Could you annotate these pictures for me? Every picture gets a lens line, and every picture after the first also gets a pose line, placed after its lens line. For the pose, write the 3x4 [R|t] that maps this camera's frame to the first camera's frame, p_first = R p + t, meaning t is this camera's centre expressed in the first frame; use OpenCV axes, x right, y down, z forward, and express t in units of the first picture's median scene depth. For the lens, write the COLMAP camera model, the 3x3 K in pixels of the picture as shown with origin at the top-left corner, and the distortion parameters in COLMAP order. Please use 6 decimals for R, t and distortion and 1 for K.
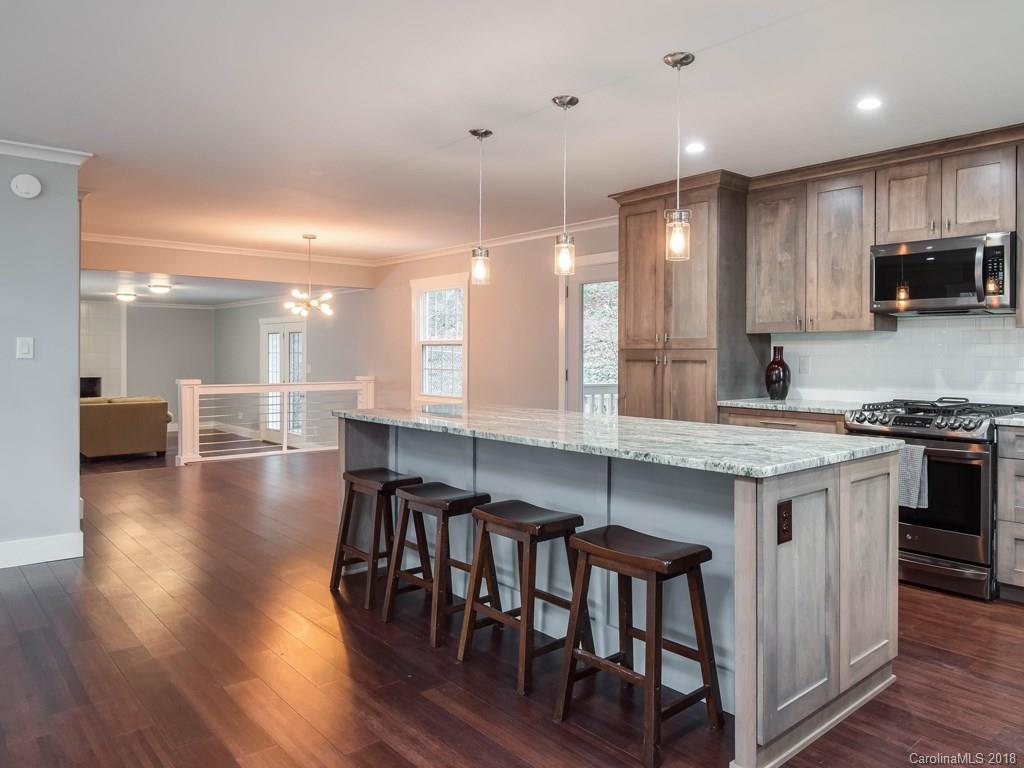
lens RADIAL K [[725.3, 0, 491.9], [0, 725.3, 365.7], [0, 0, 1]] dist [0.037571, -0.004048]
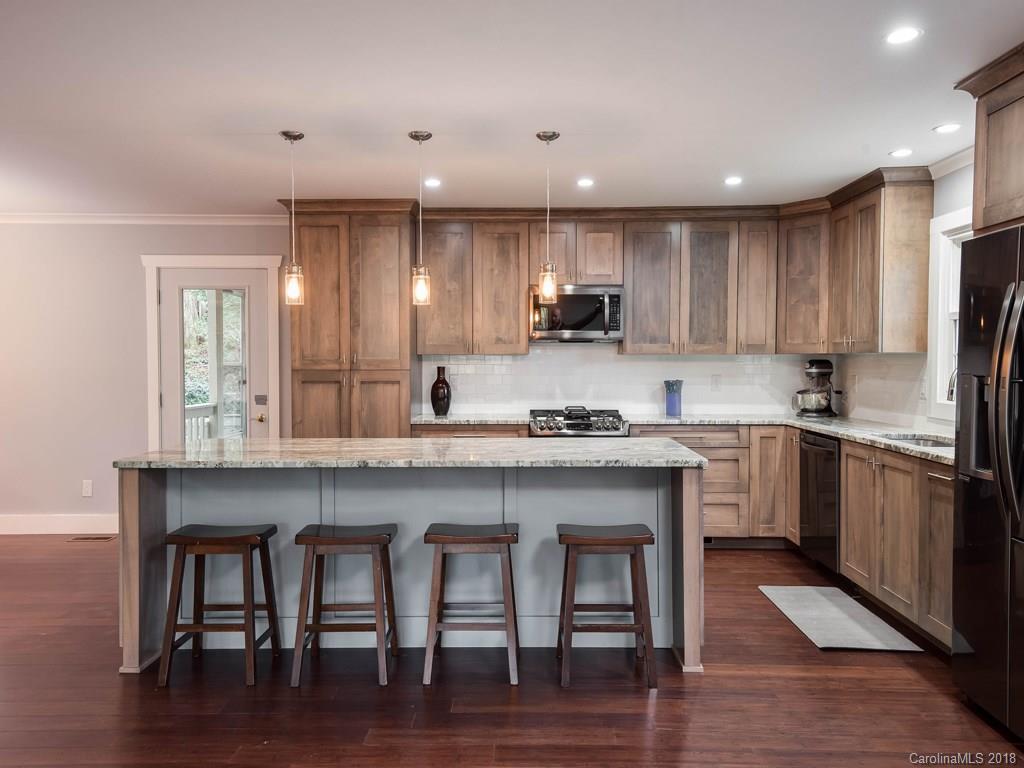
lens RADIAL K [[873.5, 0, 536.5], [0, 873.5, 386.6], [0, 0, 1]] dist [0.093971, 0.003944]
pose [[0.640927, -0.026976, 0.767128, -0.535916], [0.015520, 0.999633, 0.022186, -0.023812], [-0.767445, -0.002314, 0.641111, 0.053239]]
